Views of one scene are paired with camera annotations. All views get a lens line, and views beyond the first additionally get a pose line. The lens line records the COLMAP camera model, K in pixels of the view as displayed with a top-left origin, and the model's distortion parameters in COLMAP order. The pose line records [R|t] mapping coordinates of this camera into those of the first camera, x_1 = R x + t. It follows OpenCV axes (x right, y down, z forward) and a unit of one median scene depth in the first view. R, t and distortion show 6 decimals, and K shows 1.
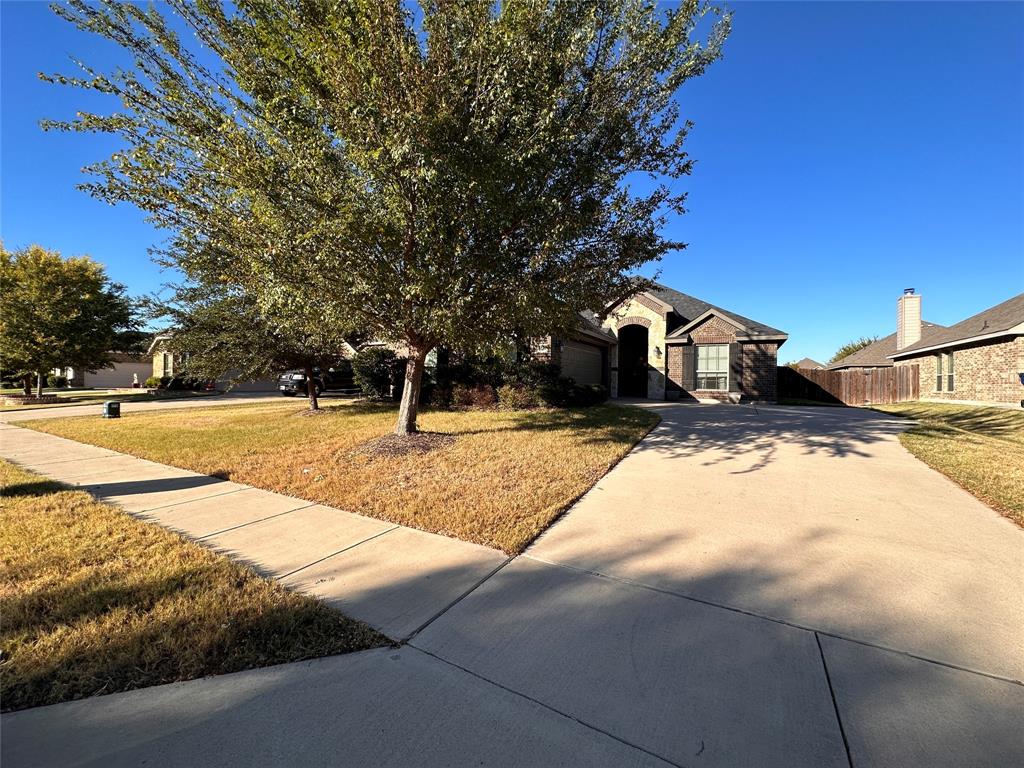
lens RADIAL K [[408.4, 0, 514.6], [0, 408.4, 380.9], [0, 0, 1]] dist [-0.003045, 0.000613]
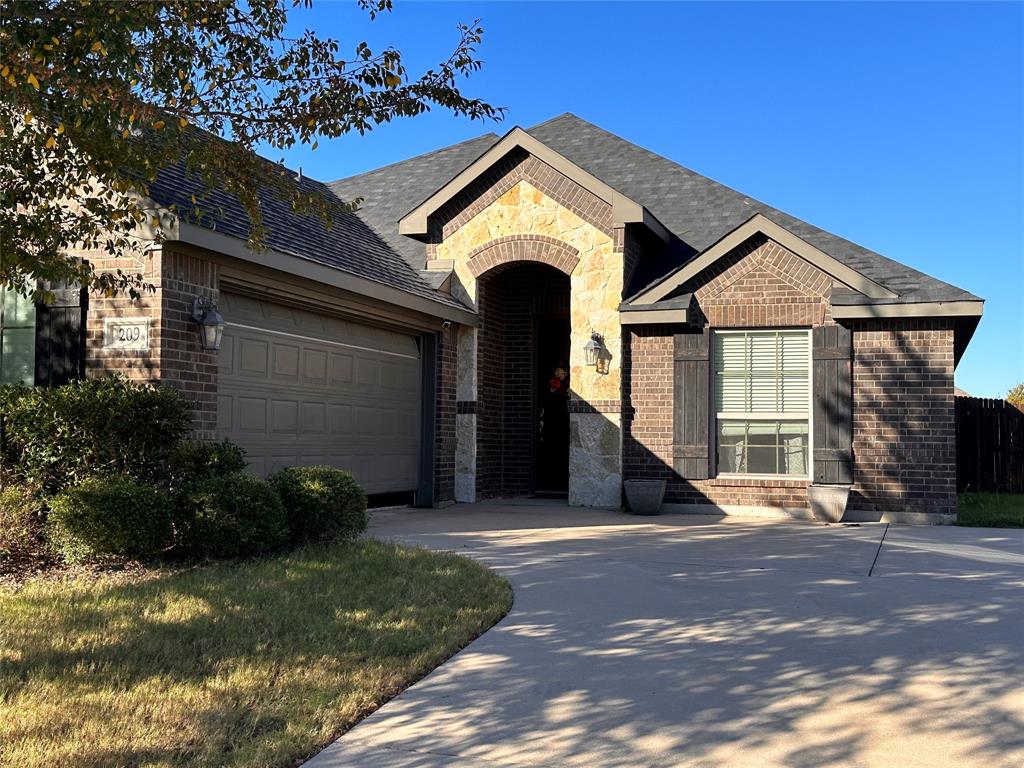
lens RADIAL K [[1217.5, 0, 508.9], [0, 1217.5, 379.1], [0, 0, 1]] dist [0.042610, 0.000000]
pose [[0.981518, 0.008212, 0.191196, 0.115238], [0.000182, 0.999038, -0.043843, -0.011317], [-0.191372, 0.043067, 0.980572, 0.126205]]
